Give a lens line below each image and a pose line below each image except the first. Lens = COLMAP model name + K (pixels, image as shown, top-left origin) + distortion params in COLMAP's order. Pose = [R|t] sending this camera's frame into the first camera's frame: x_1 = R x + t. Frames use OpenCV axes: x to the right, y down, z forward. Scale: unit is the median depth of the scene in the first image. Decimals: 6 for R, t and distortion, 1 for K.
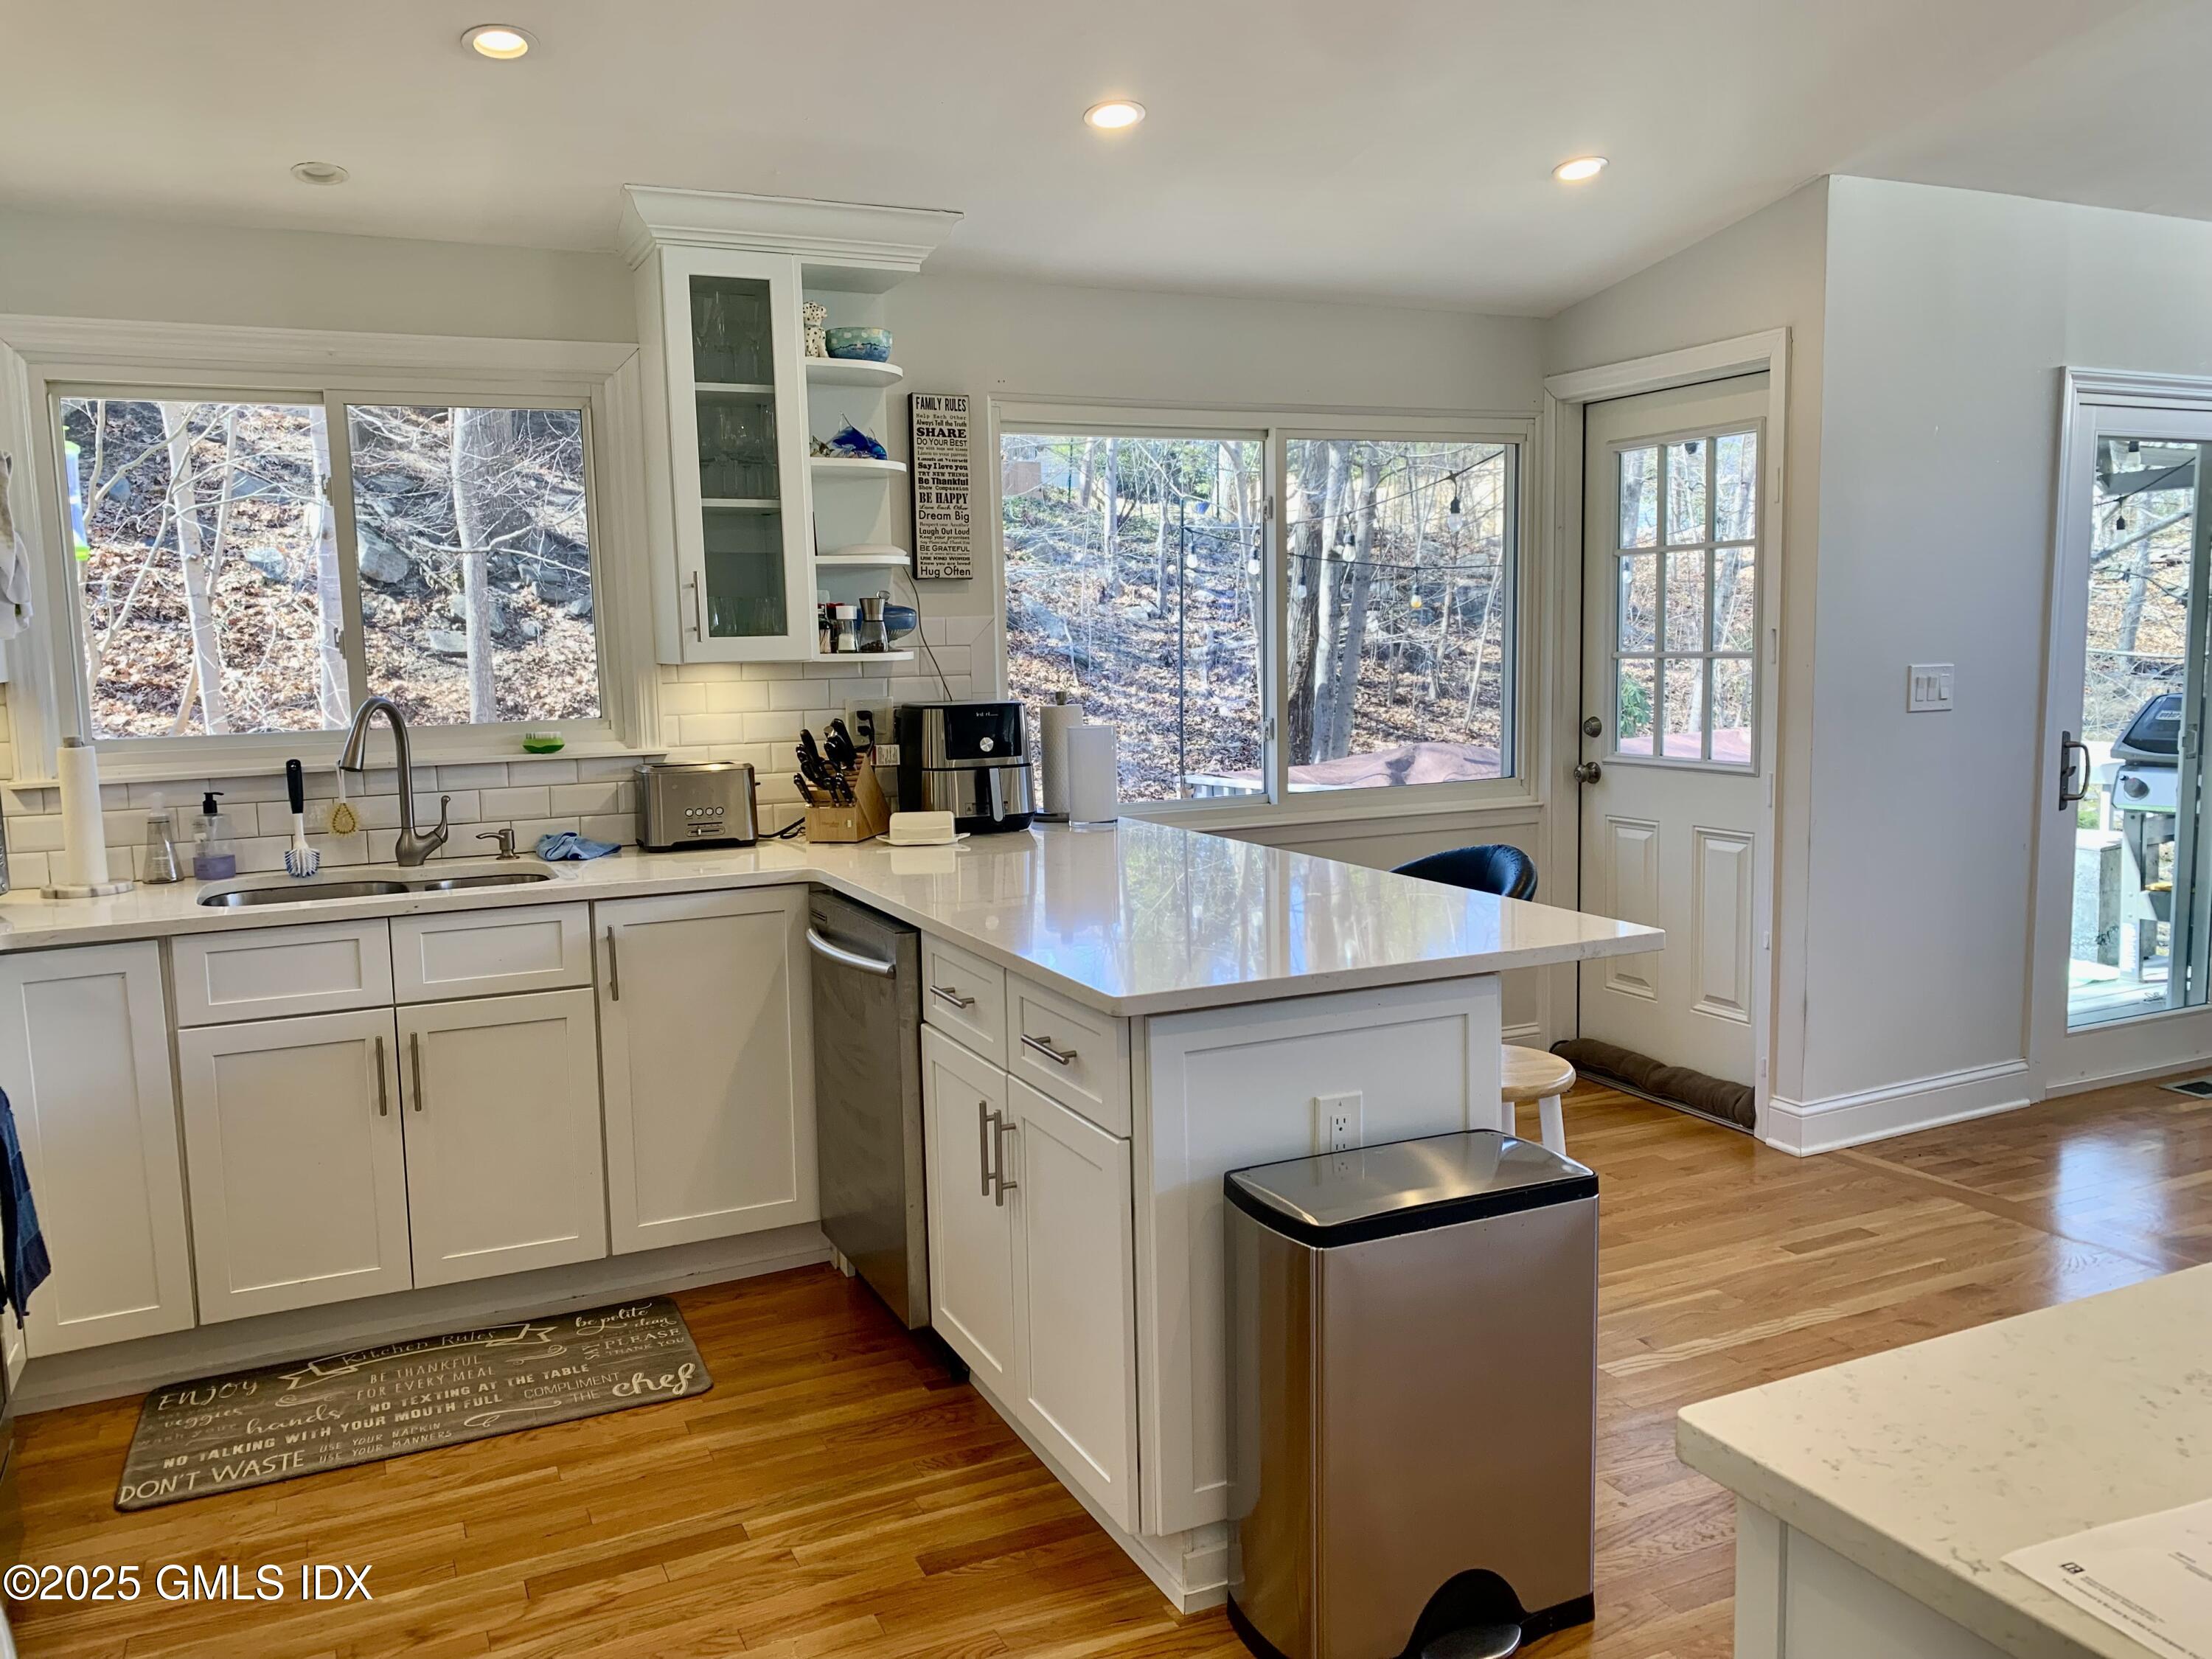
lens RADIAL K [[1703.6, 0, 1109.2], [0, 1703.6, 840.2], [0, 0, 1]] dist [0.030994, -0.013876]
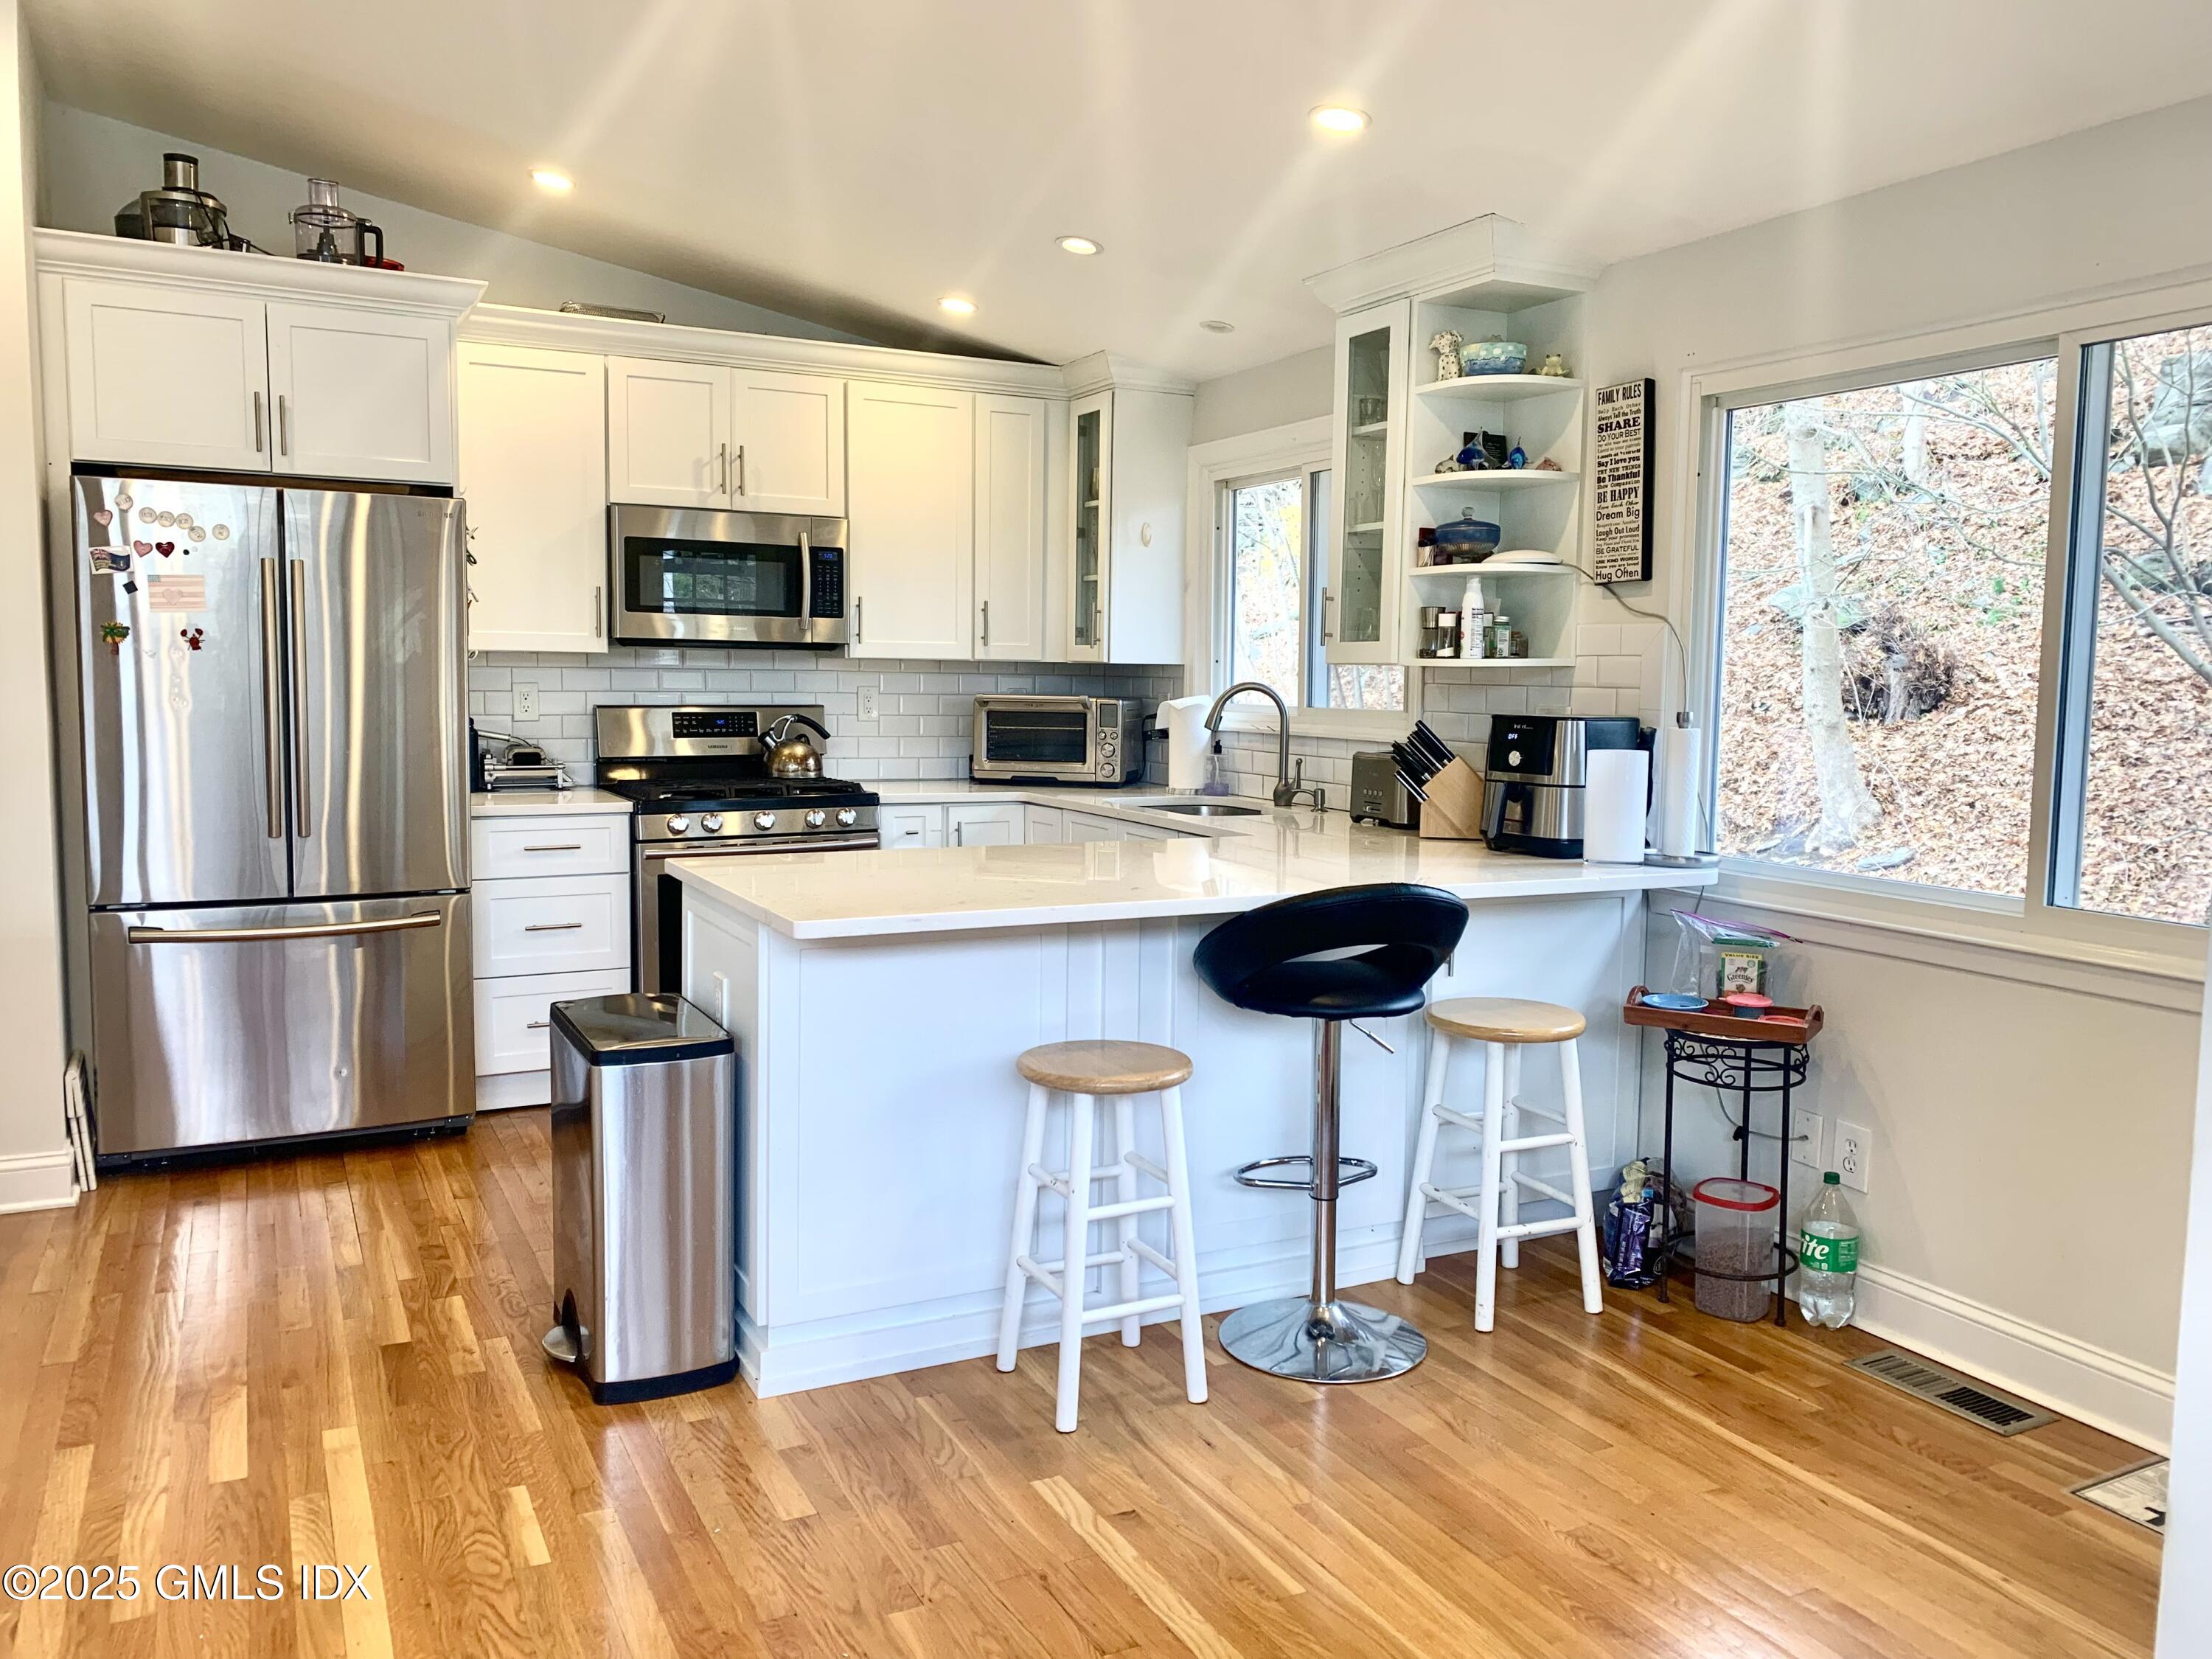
lens RADIAL K [[1703.6, 0, 1108.4], [0, 1703.6, 826.3], [0, 0, 1]] dist [0.030994, -0.013876]
pose [[0.031321, 0.117561, -0.992572, 0.852261], [-0.135753, 0.984357, 0.112304, -0.093530], [0.990247, 0.131227, 0.046790, 0.726307]]
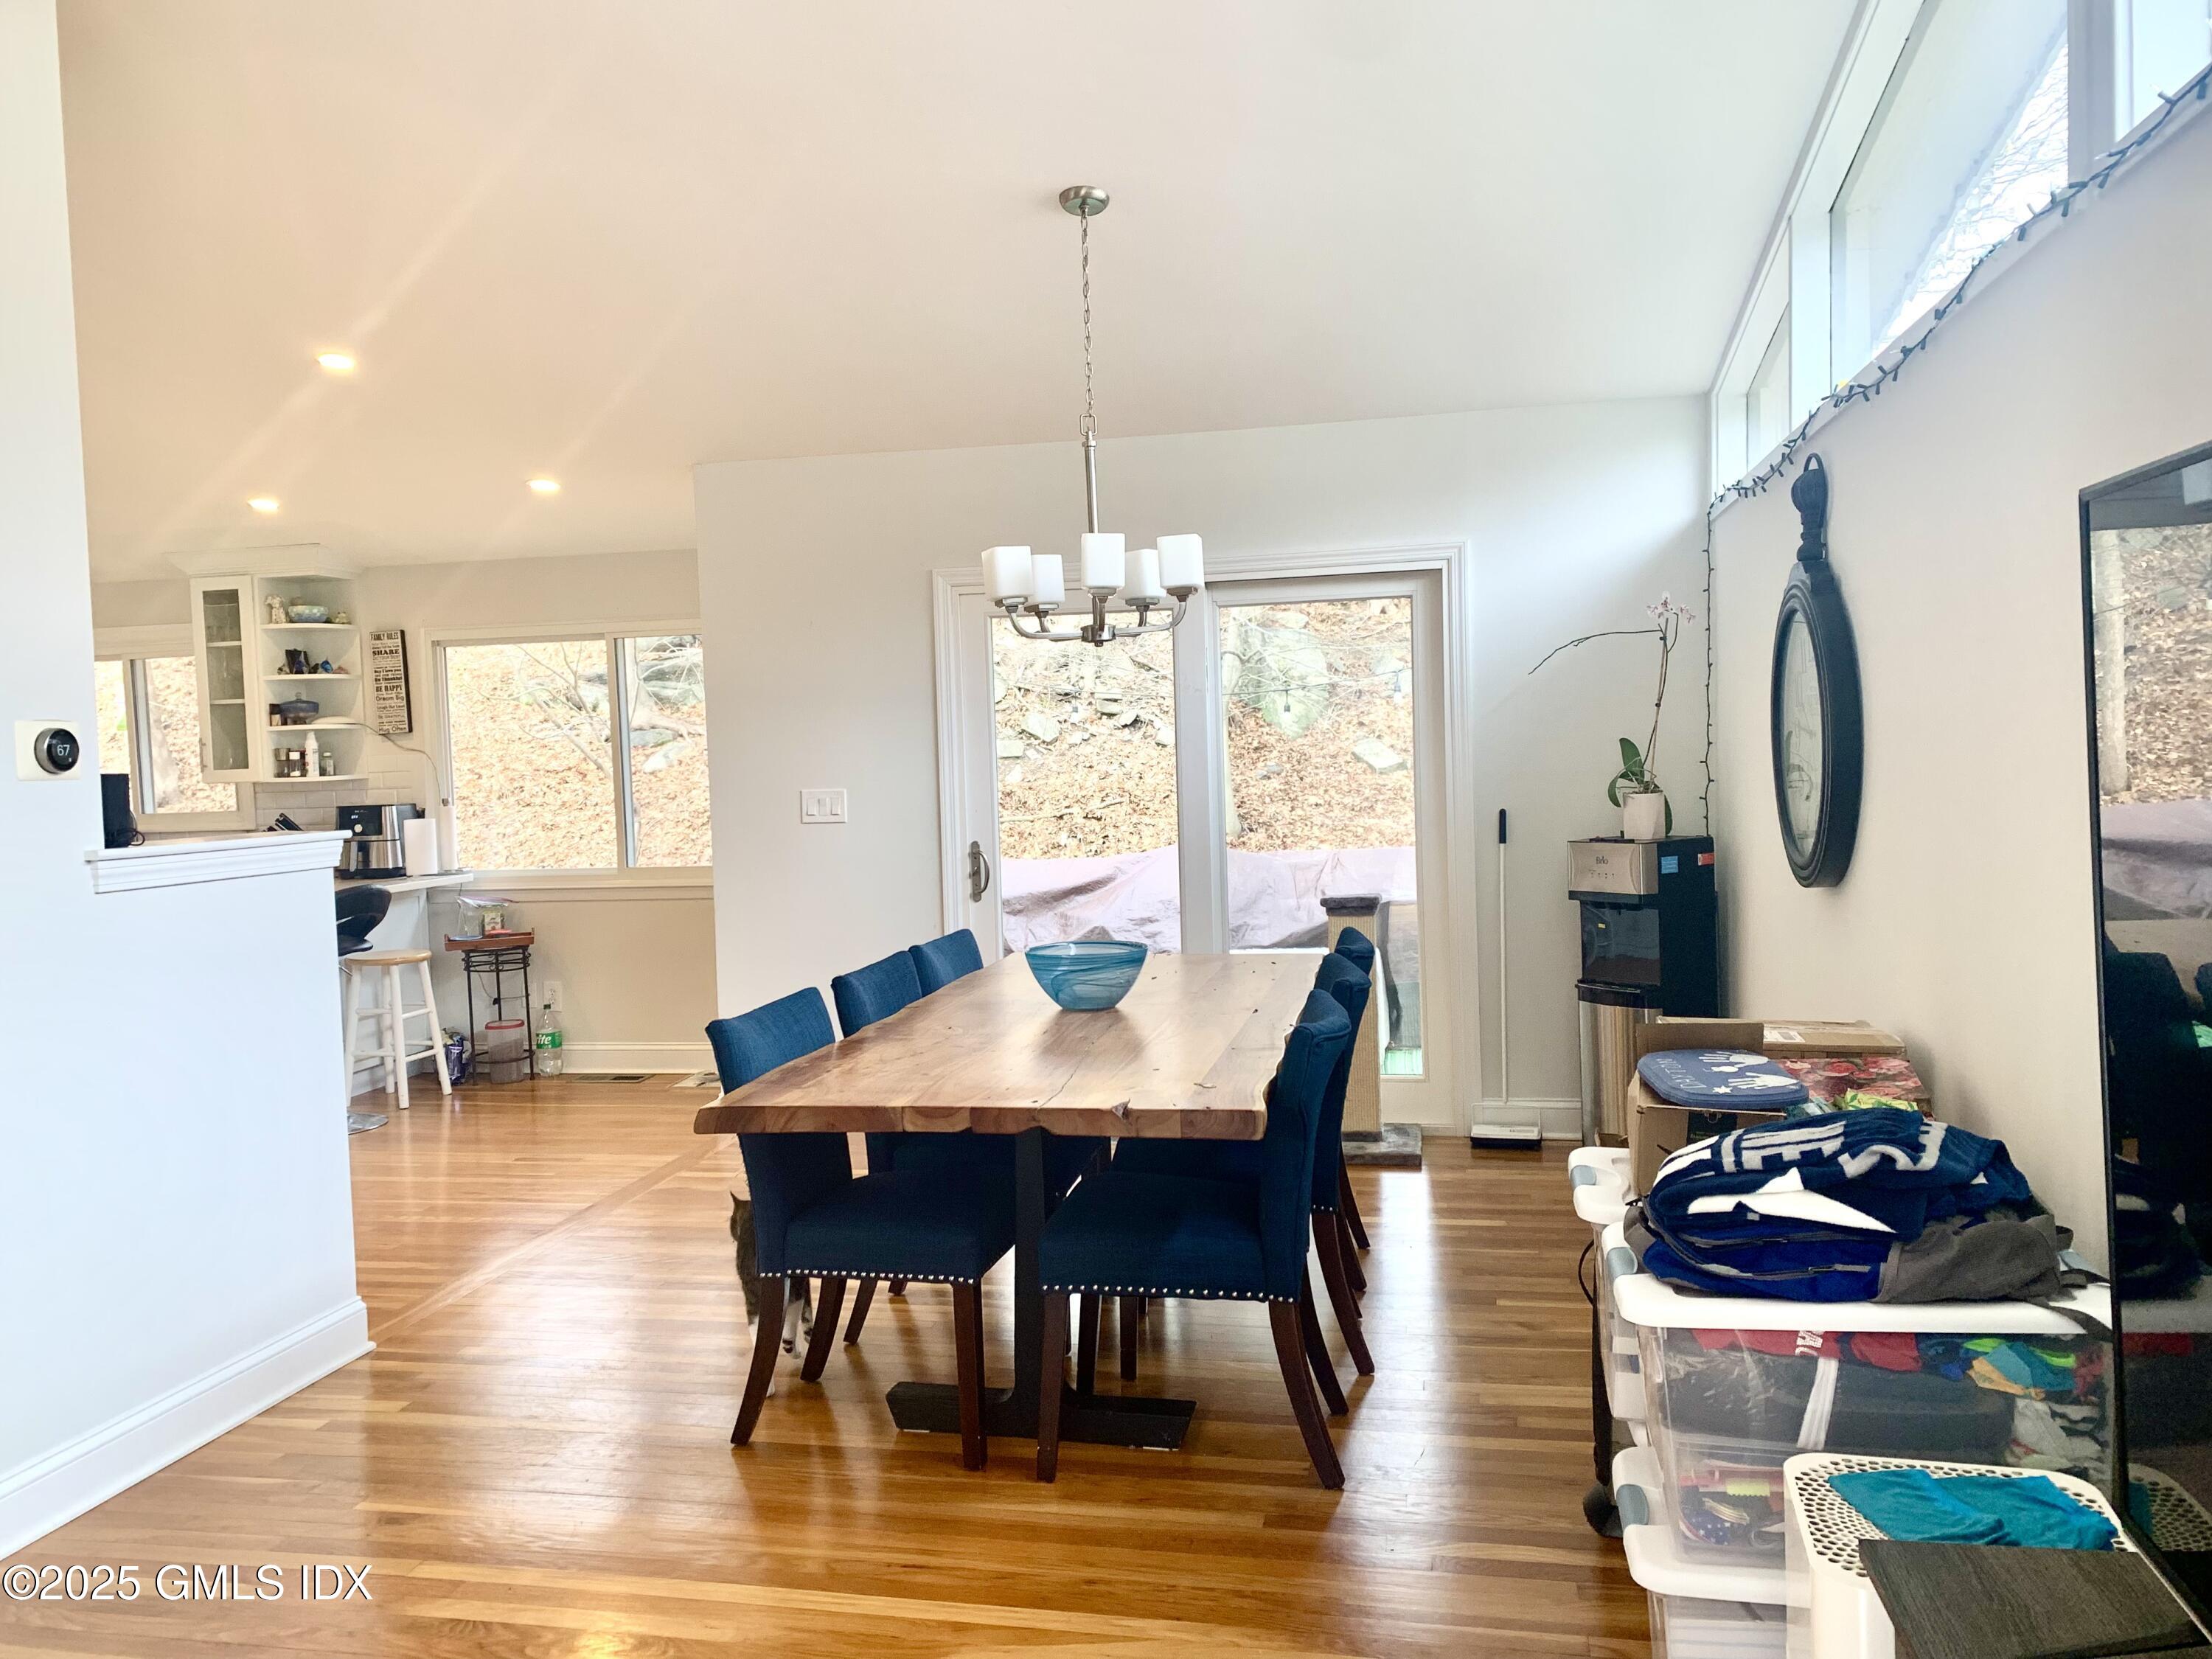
lens RADIAL K [[1703.6, 0, 1101.0], [0, 1703.6, 827.0], [0, 0, 1]] dist [0.030994, -0.013876]
pose [[0.796130, 0.024925, -0.604612, 1.601910], [-0.057944, 0.997700, -0.035168, -0.039266], [0.602345, 0.063032, 0.795744, 0.045317]]
